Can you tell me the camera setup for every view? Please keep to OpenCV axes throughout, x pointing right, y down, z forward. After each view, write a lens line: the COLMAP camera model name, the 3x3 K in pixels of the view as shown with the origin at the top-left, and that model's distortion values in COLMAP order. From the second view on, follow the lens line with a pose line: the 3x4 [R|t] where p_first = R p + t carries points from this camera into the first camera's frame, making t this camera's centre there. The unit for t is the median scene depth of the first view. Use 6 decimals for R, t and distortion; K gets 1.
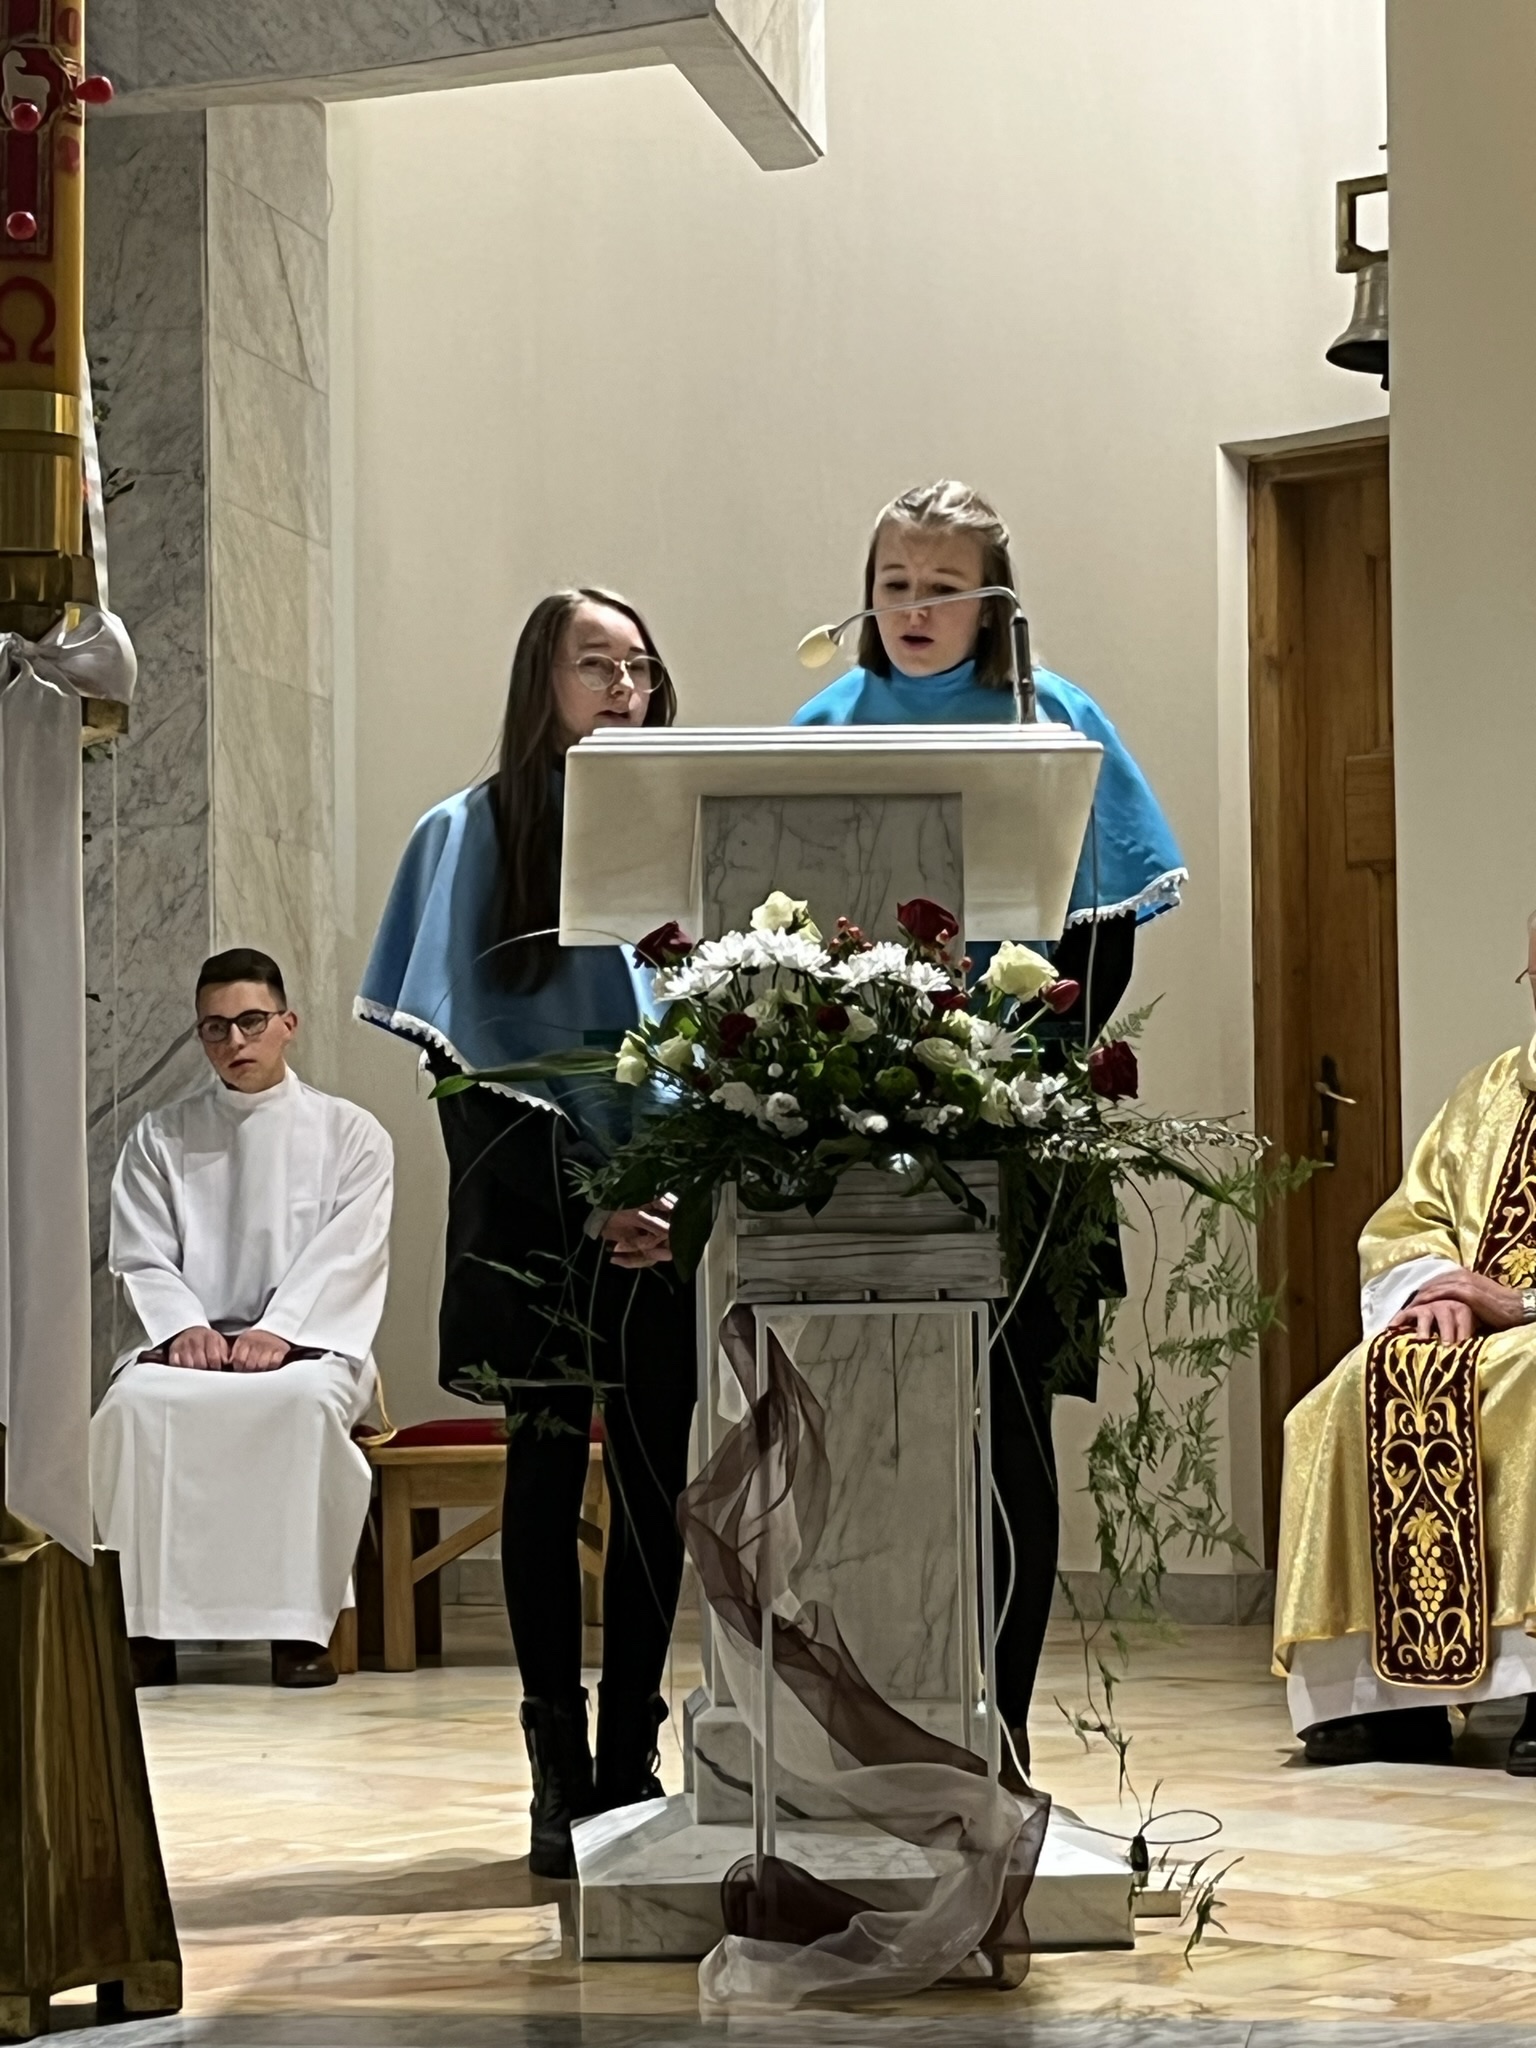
lens RADIAL K [[4905.6, 0, 764.0], [0, 4905.6, 1007.9], [0, 0, 1]] dist [0.126653, 0.000000]
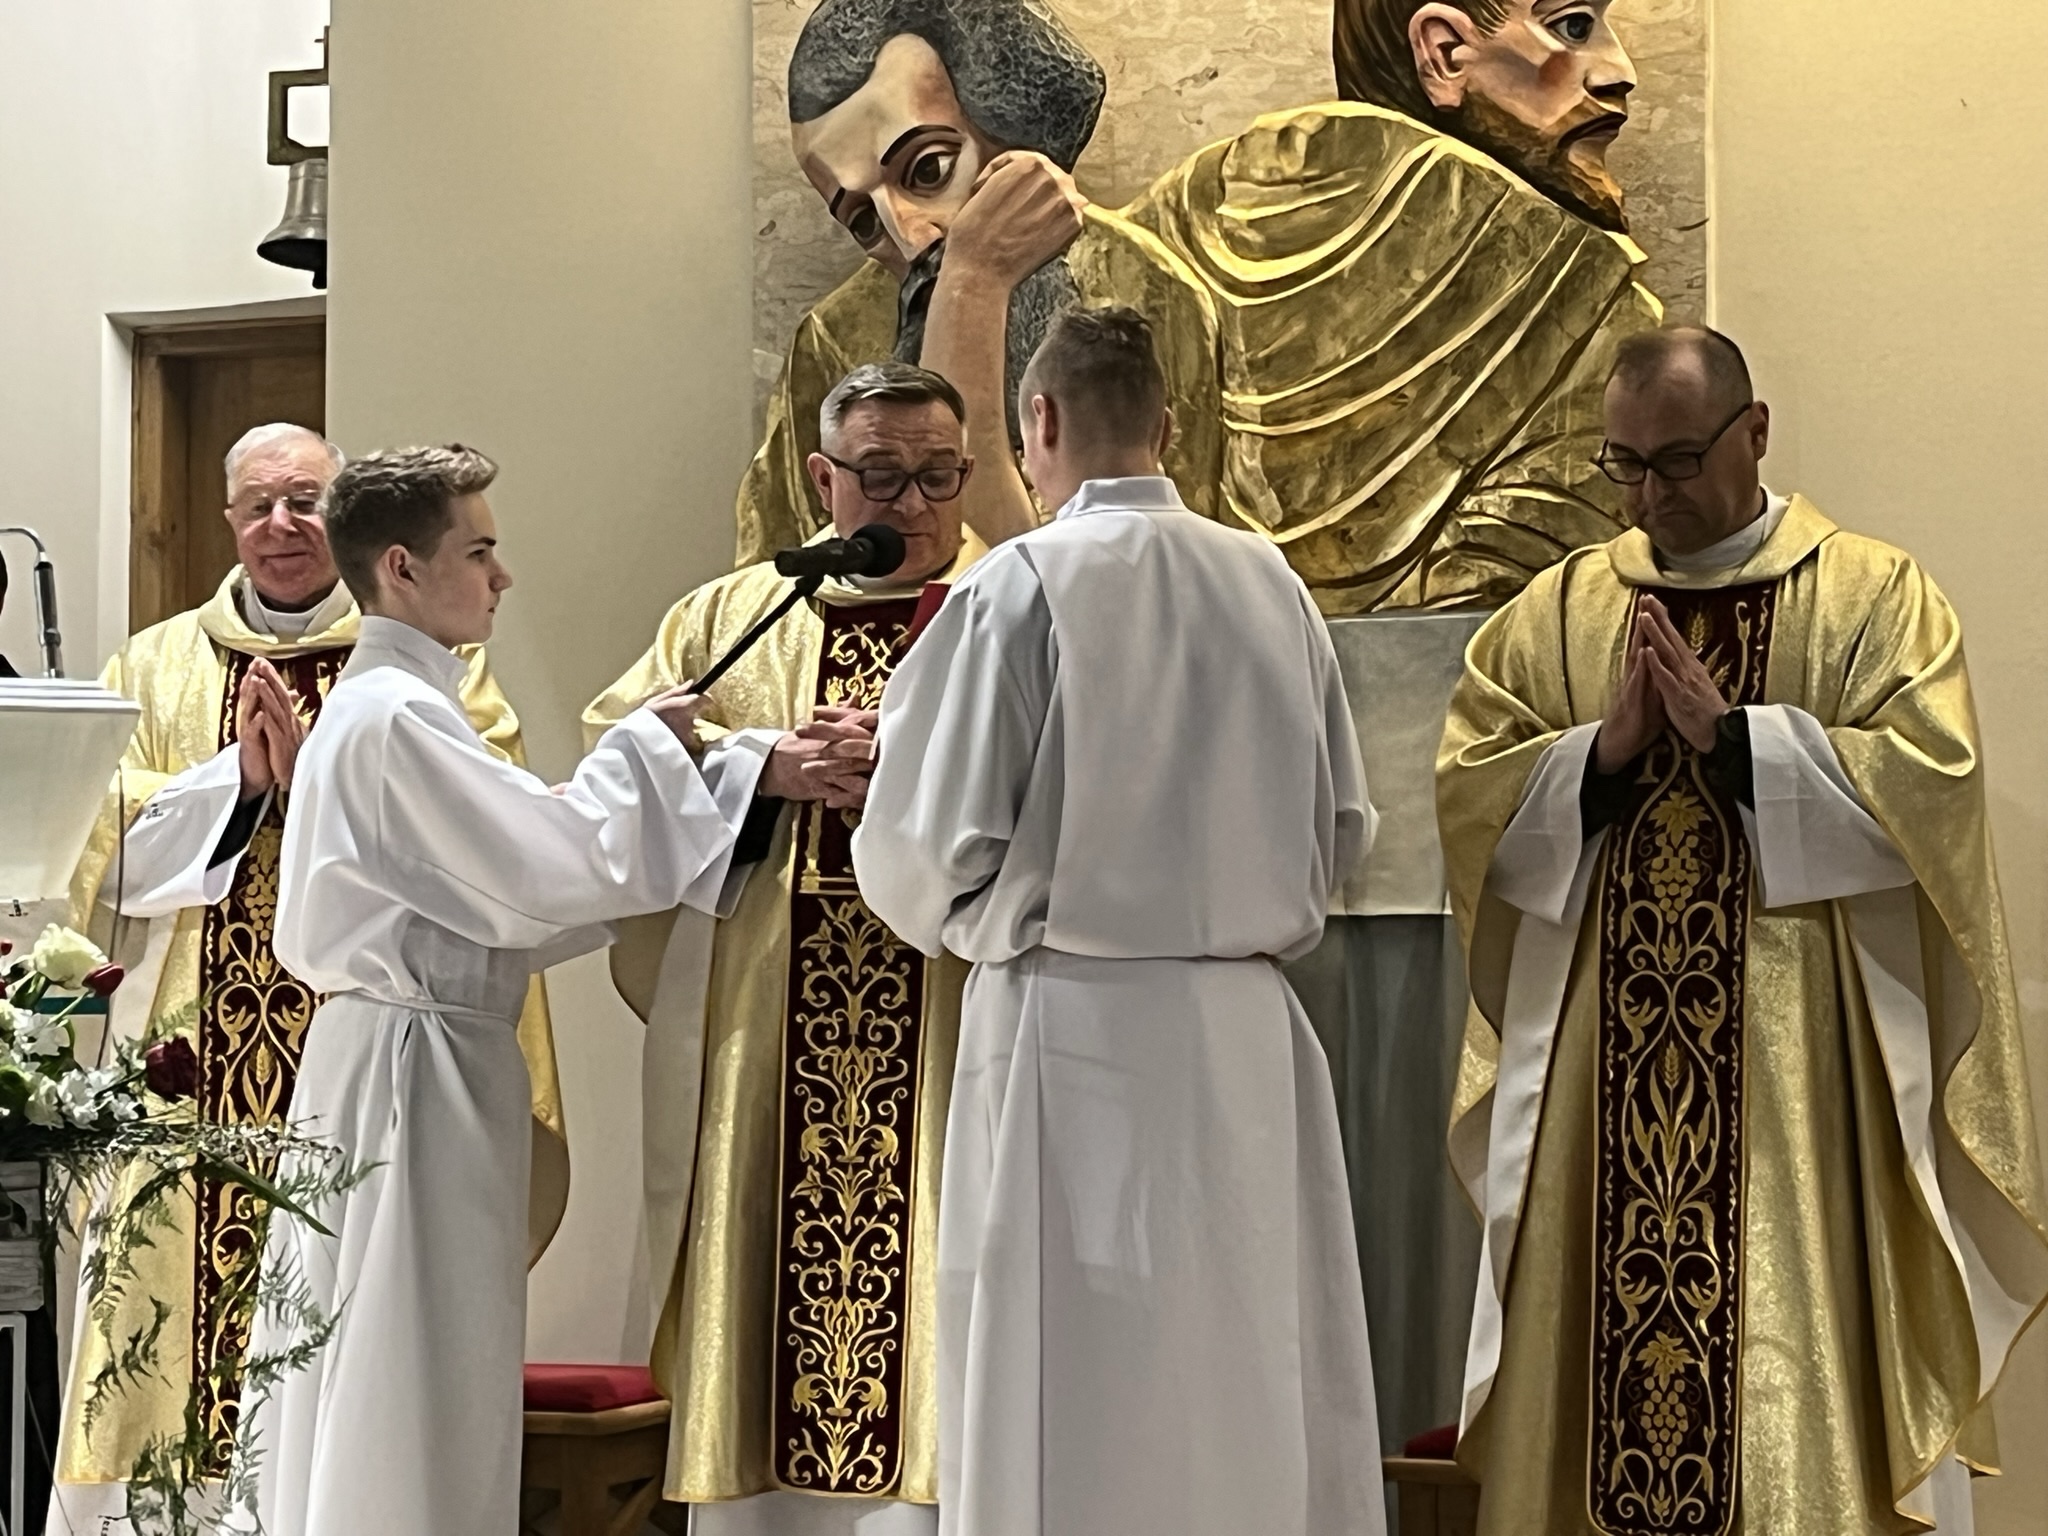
lens RADIAL K [[4756.6, 0, 1018.7], [0, 4756.6, 805.7], [0, 0, 1]] dist [0.135389, 0.000000]
pose [[0.946325, 0.025945, 0.322173, -0.070082], [-0.027815, 0.999612, 0.001202, -0.042243], [-0.322017, -0.010099, 0.946680, 0.080822]]
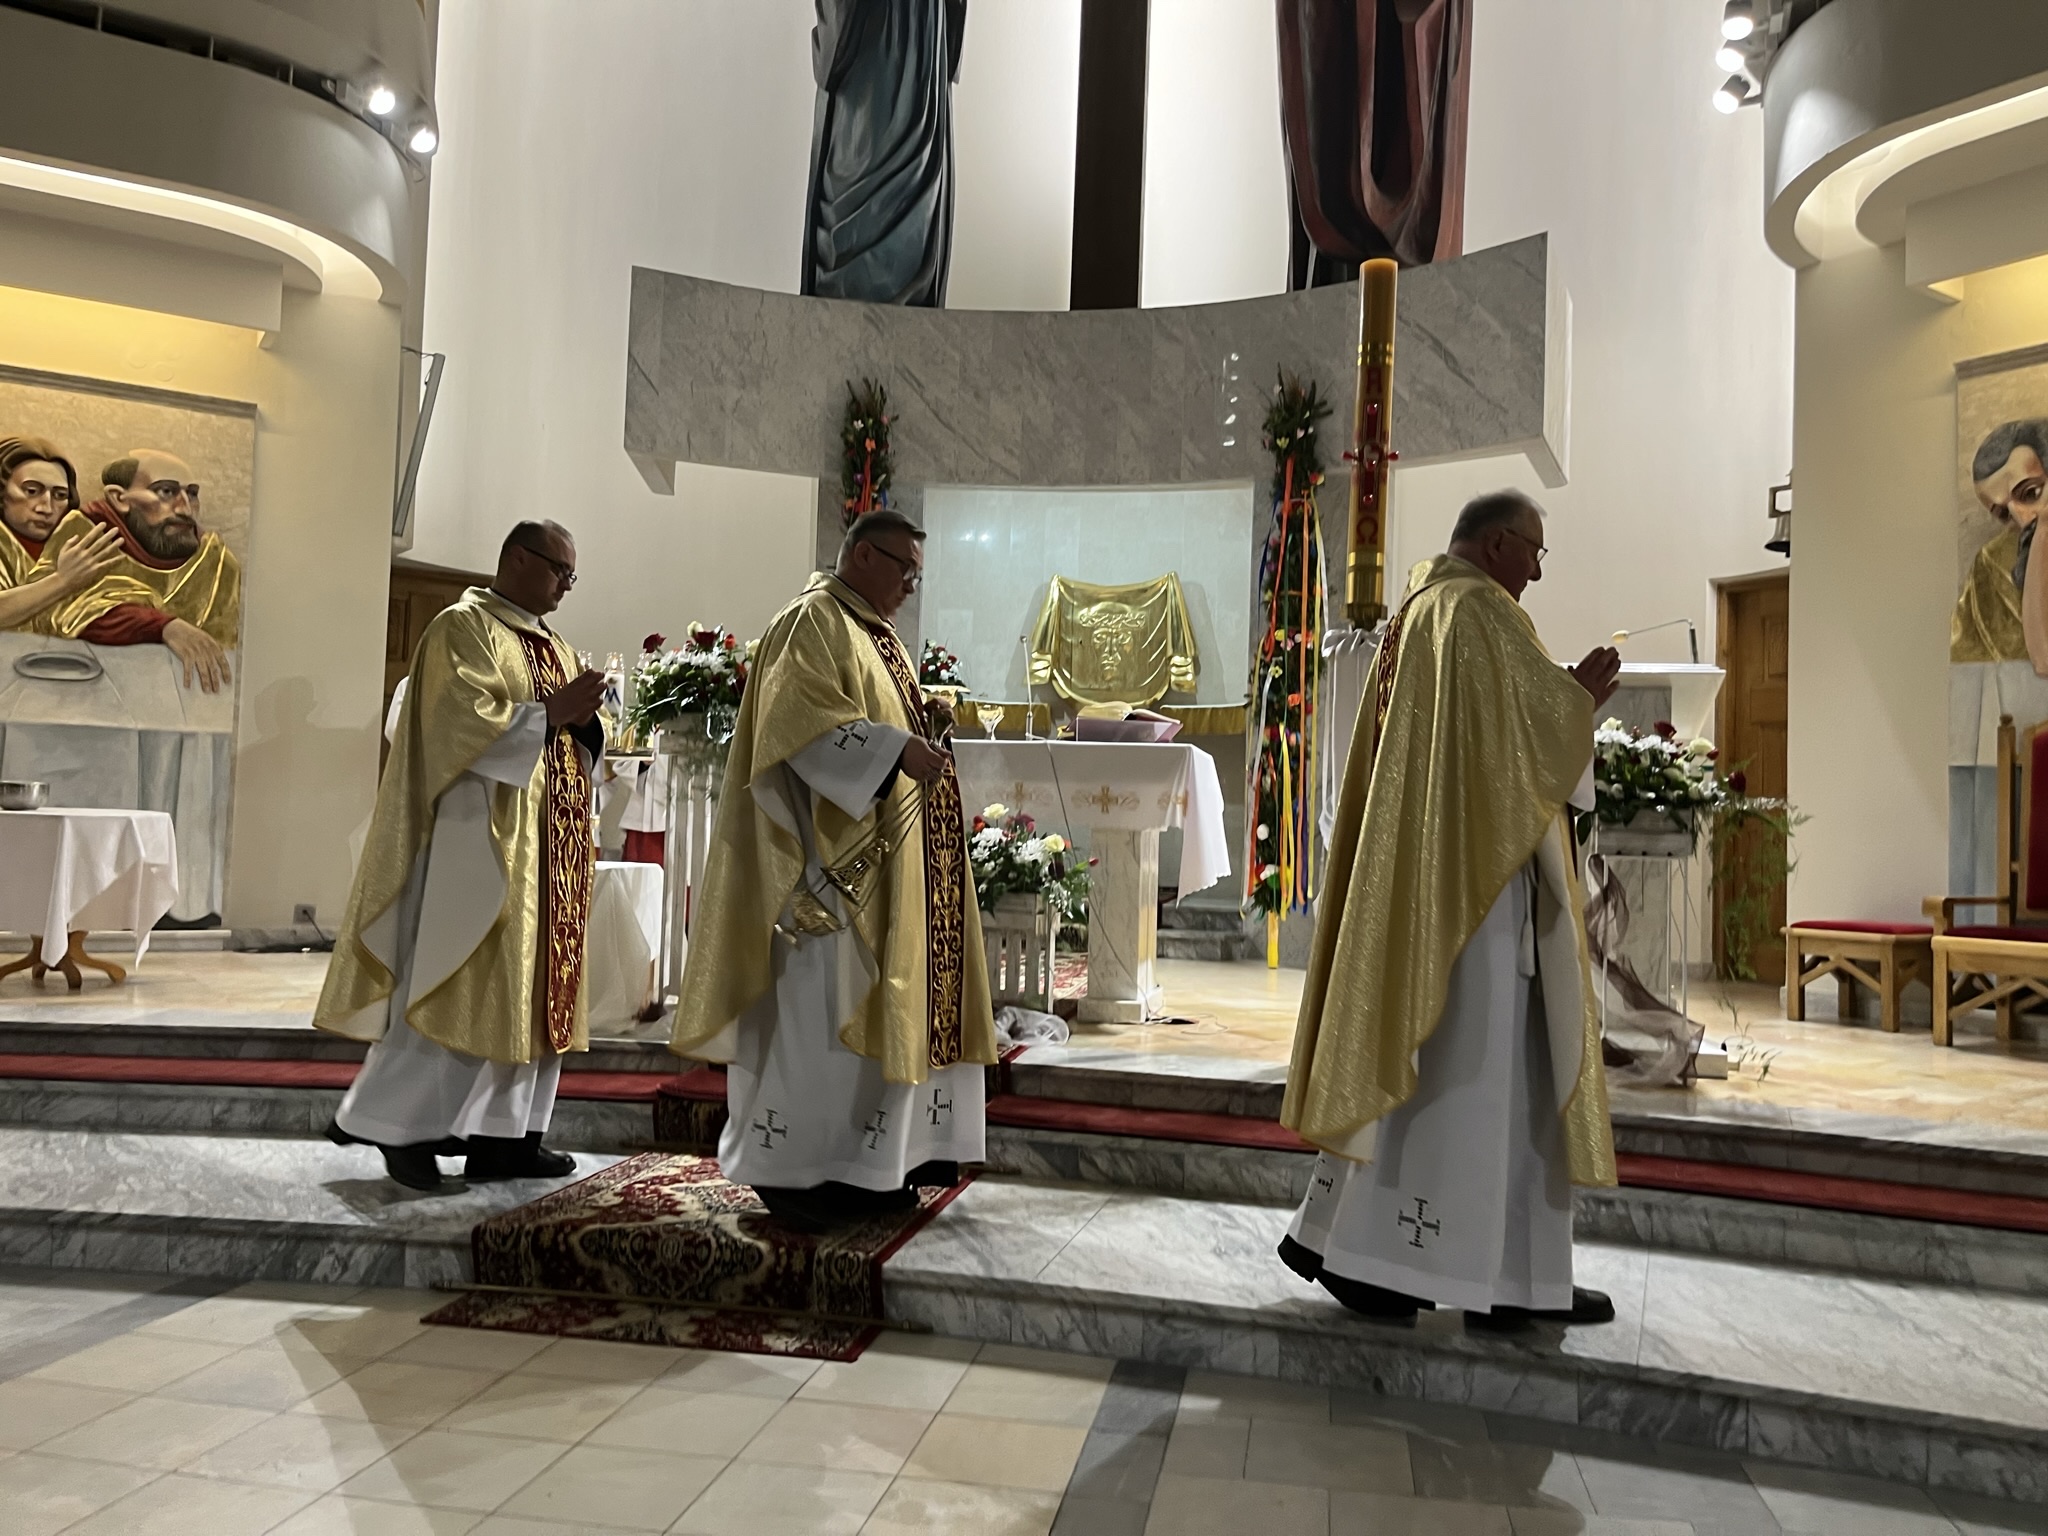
lens RADIAL K [[1552.3, 0, 1032.9], [0, 1552.3, 757.8], [0, 0, 1]] dist [0.055417, -0.065315]
pose [[0.965070, 0.032139, -0.260013, -0.090918], [-0.033990, 0.999419, -0.002622, 0.015429], [0.259778, 0.011368, 0.965601, -0.014029]]
